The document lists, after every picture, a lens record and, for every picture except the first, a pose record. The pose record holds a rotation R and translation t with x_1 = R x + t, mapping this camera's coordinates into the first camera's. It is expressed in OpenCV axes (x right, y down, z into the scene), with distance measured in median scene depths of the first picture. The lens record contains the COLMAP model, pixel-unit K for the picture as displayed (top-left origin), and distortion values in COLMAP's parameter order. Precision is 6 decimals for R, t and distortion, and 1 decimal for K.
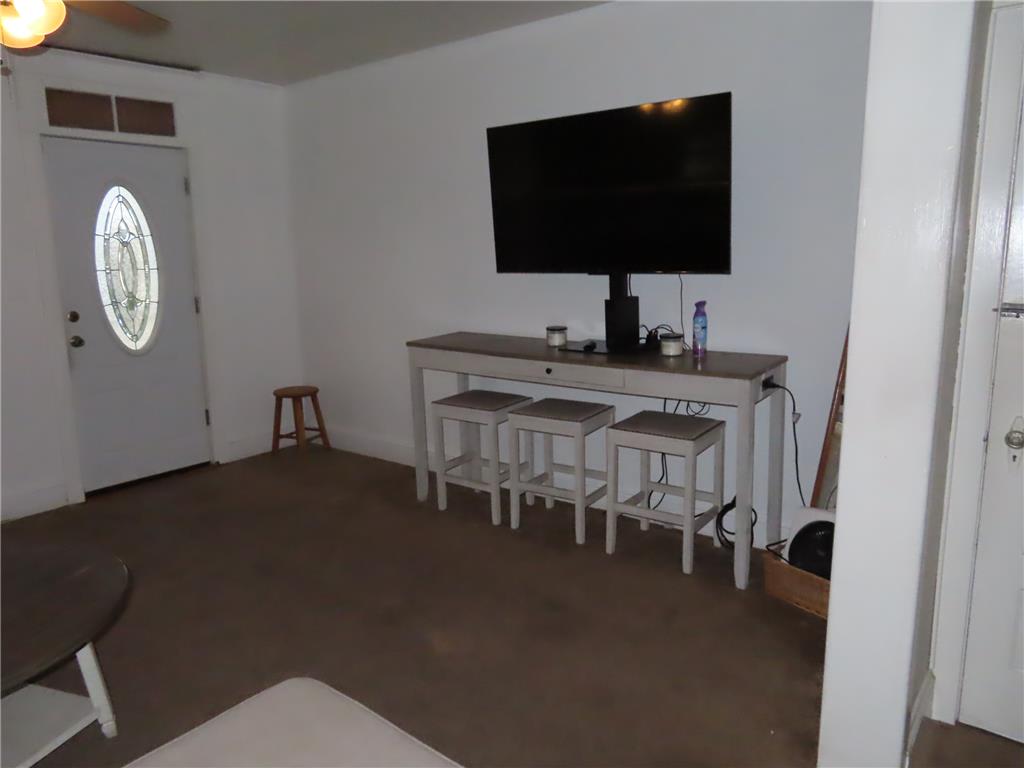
lens RADIAL K [[723.9, 0, 512.0], [0, 723.9, 384.0], [0, 0, 1]] dist [-0.014619, -0.000925]
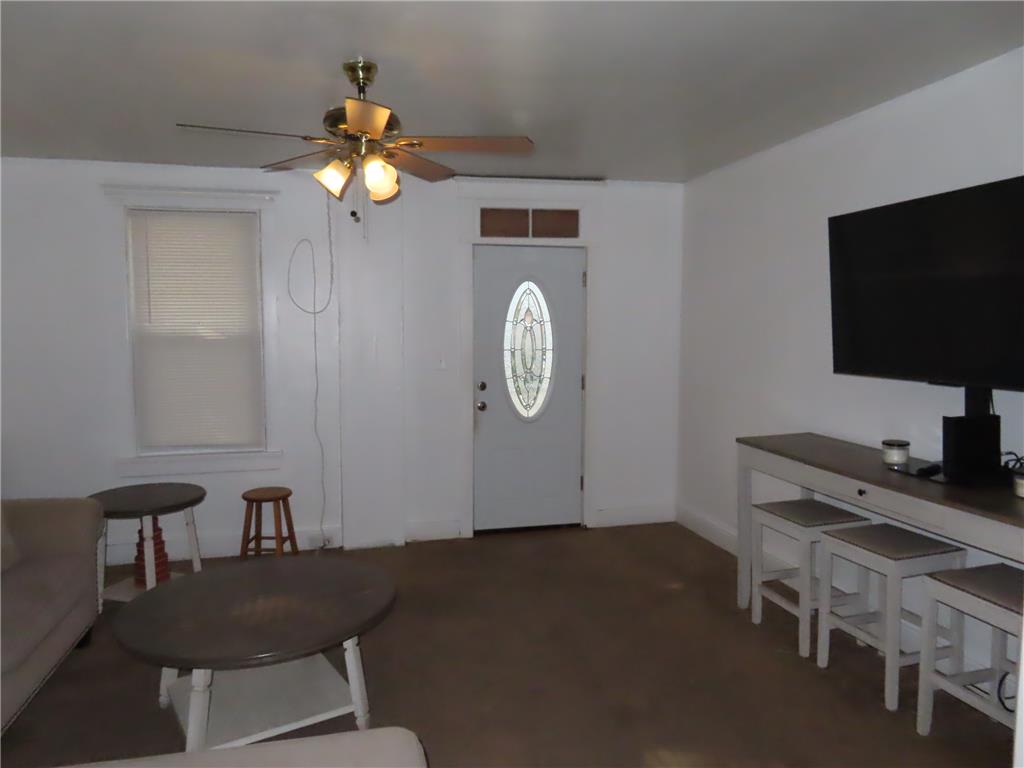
lens RADIAL K [[723.9, 0, 512.0], [0, 723.9, 384.0], [0, 0, 1]] dist [-0.014619, -0.000925]
pose [[0.784769, 0.069402, -0.615891, 0.201214], [-0.128226, 0.990392, -0.051782, -0.039864], [0.606380, 0.119610, 0.786128, 0.052634]]
